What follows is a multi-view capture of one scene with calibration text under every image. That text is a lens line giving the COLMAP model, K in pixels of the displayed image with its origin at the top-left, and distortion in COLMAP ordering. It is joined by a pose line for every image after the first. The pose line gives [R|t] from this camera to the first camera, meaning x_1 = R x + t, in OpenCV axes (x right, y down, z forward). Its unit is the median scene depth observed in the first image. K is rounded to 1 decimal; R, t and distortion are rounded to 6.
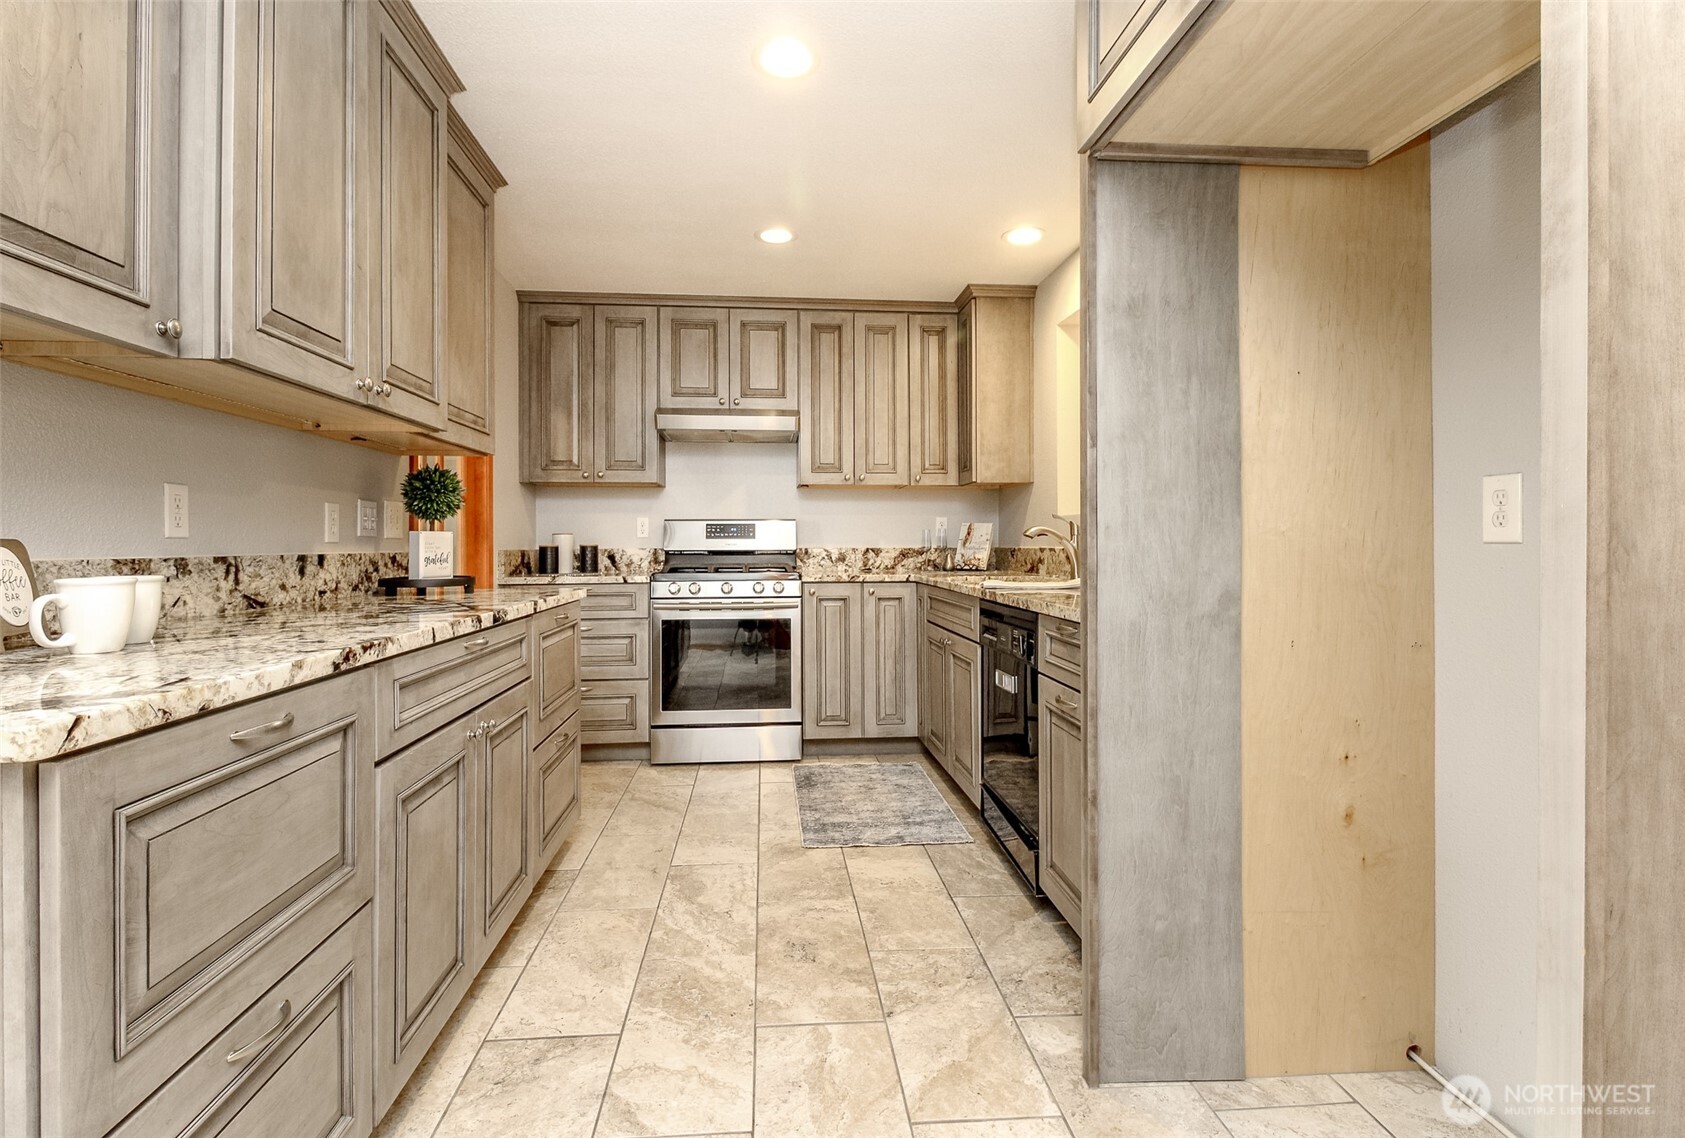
lens RADIAL K [[777.3, 0, 823.5], [0, 777.3, 535.3], [0, 0, 1]] dist [0.013949, -0.009419]
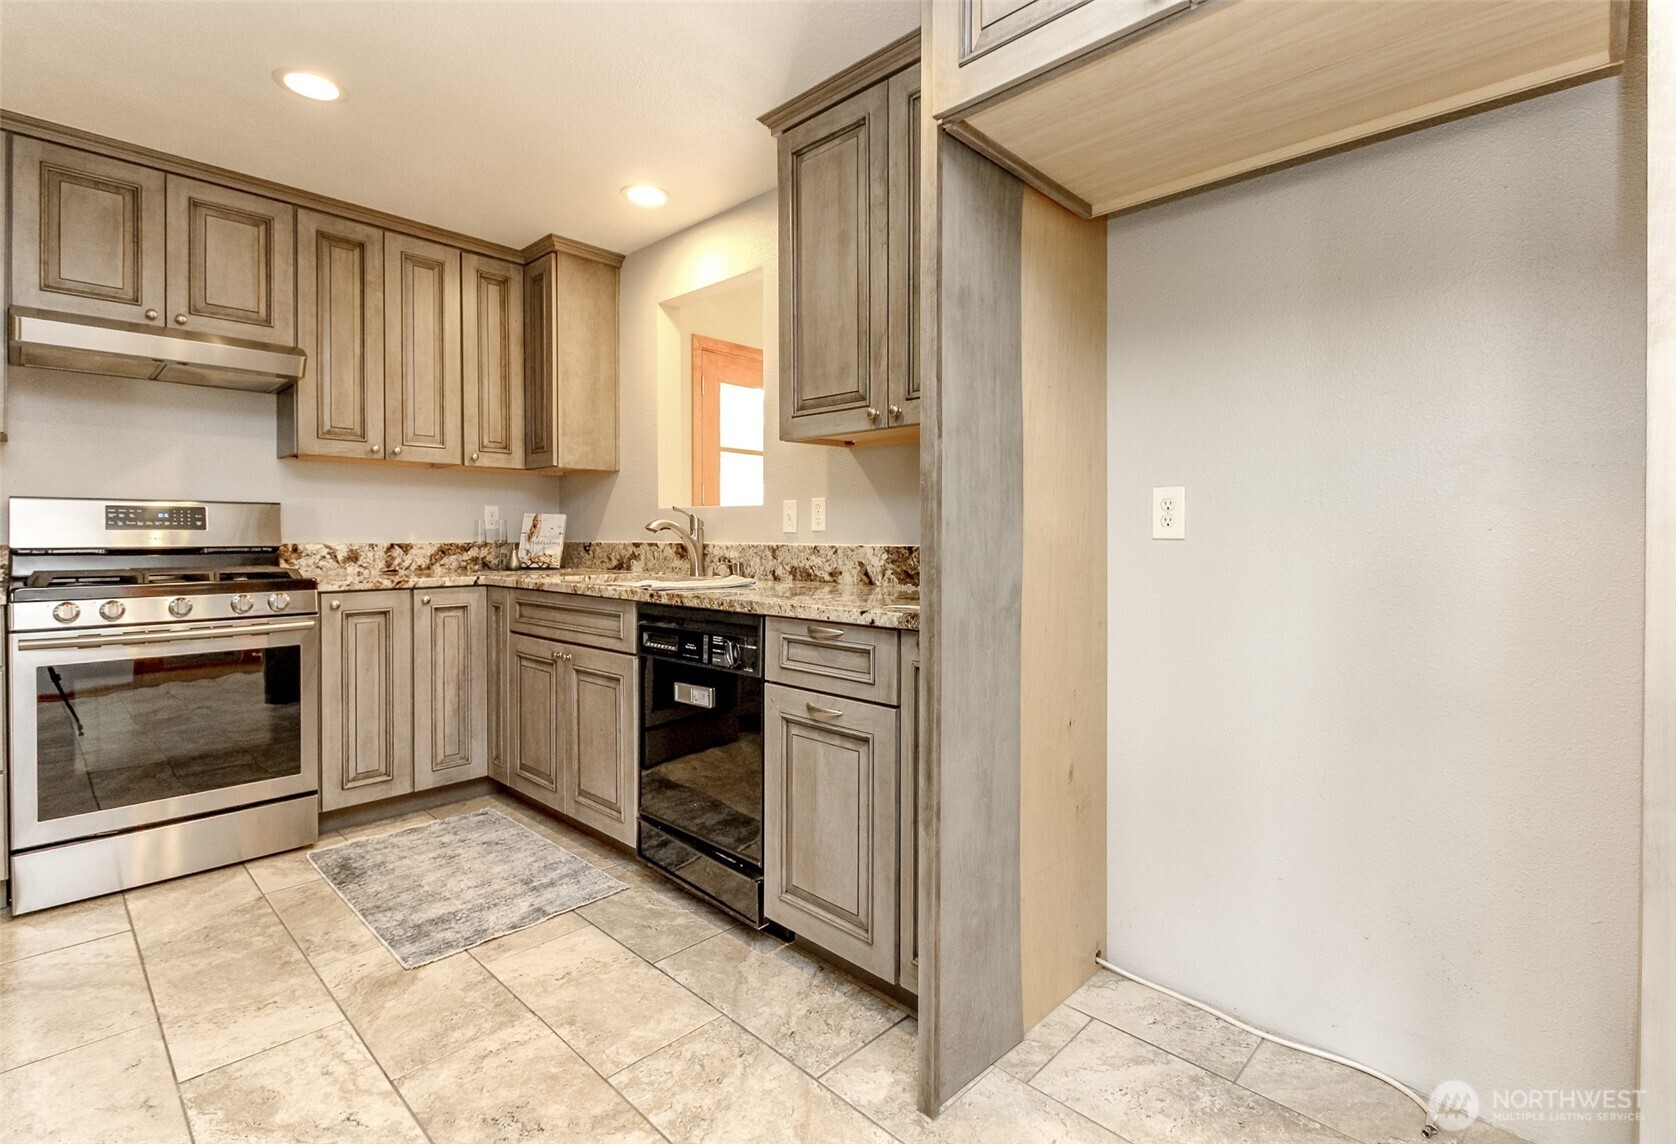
lens RADIAL K [[770.2, 0, 844.2], [0, 770.2, 535.8], [0, 0, 1]] dist [0.018812, -0.012683]
pose [[0.740514, 0.003121, 0.672034, -0.196593], [-0.009394, 0.999940, 0.005708, 0.000683], [-0.671975, -0.010540, 0.740499, 0.209042]]
